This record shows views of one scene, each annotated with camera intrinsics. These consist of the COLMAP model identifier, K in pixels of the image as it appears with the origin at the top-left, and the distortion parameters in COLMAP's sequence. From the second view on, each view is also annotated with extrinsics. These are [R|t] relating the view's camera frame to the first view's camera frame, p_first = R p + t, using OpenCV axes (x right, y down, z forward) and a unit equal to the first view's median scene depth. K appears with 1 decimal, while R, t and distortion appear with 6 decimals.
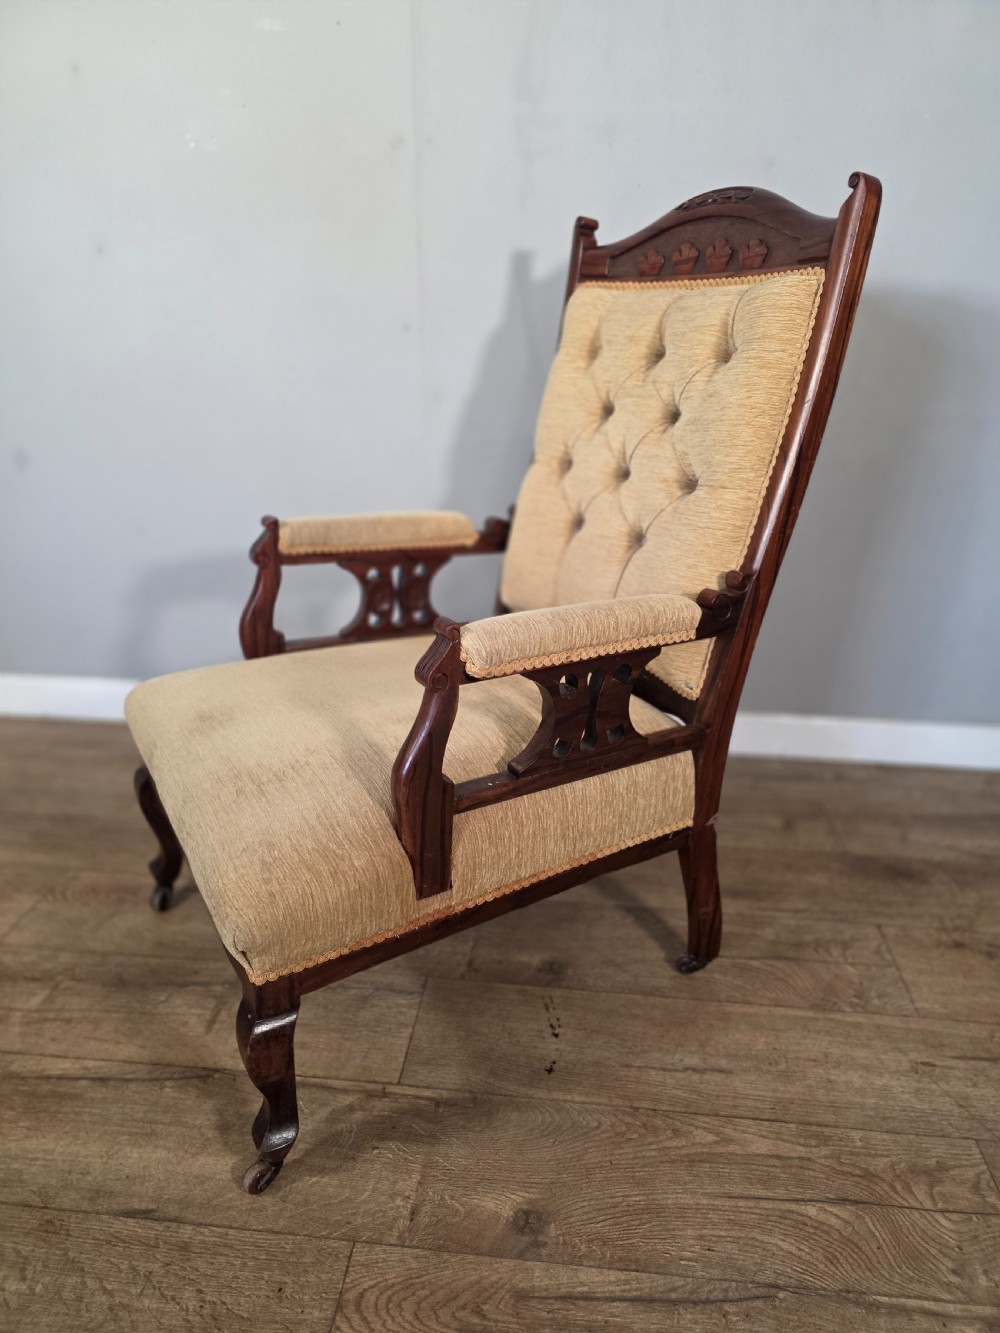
lens RADIAL K [[900.4, 0, 509.4], [0, 900.4, 653.9], [0, 0, 1]] dist [0.054914, -0.055825]
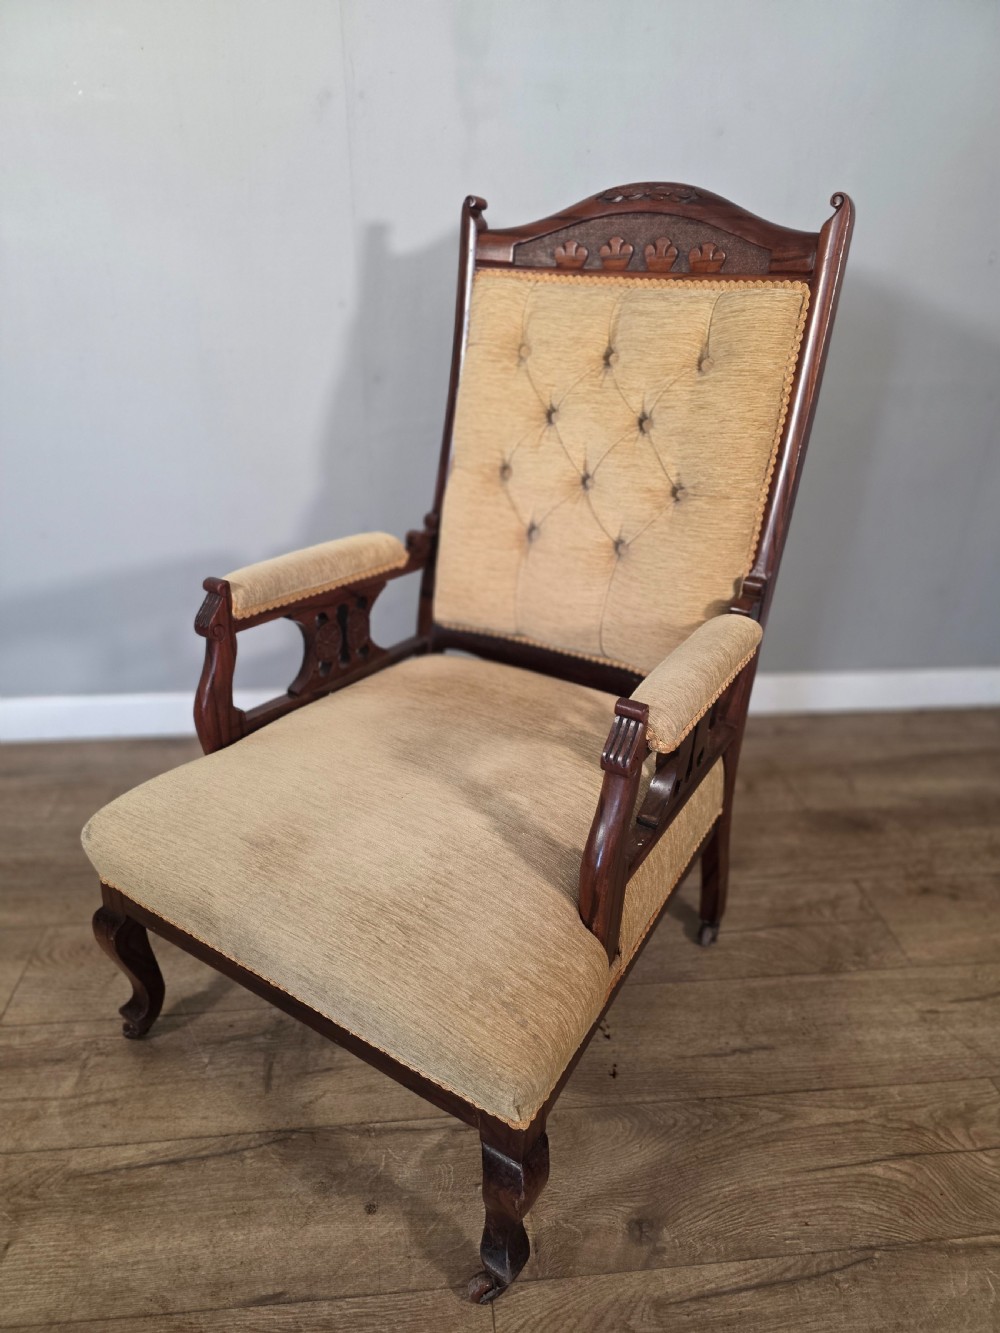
lens RADIAL K [[900.4, 0, 501.5], [0, 900.4, 666.1], [0, 0, 1]] dist [0.054914, -0.055825]
pose [[0.980678, -0.085577, 0.175918, -0.231371], [0.065764, 0.991124, 0.115530, -0.141870], [-0.184244, -0.101729, 0.977602, 0.045234]]
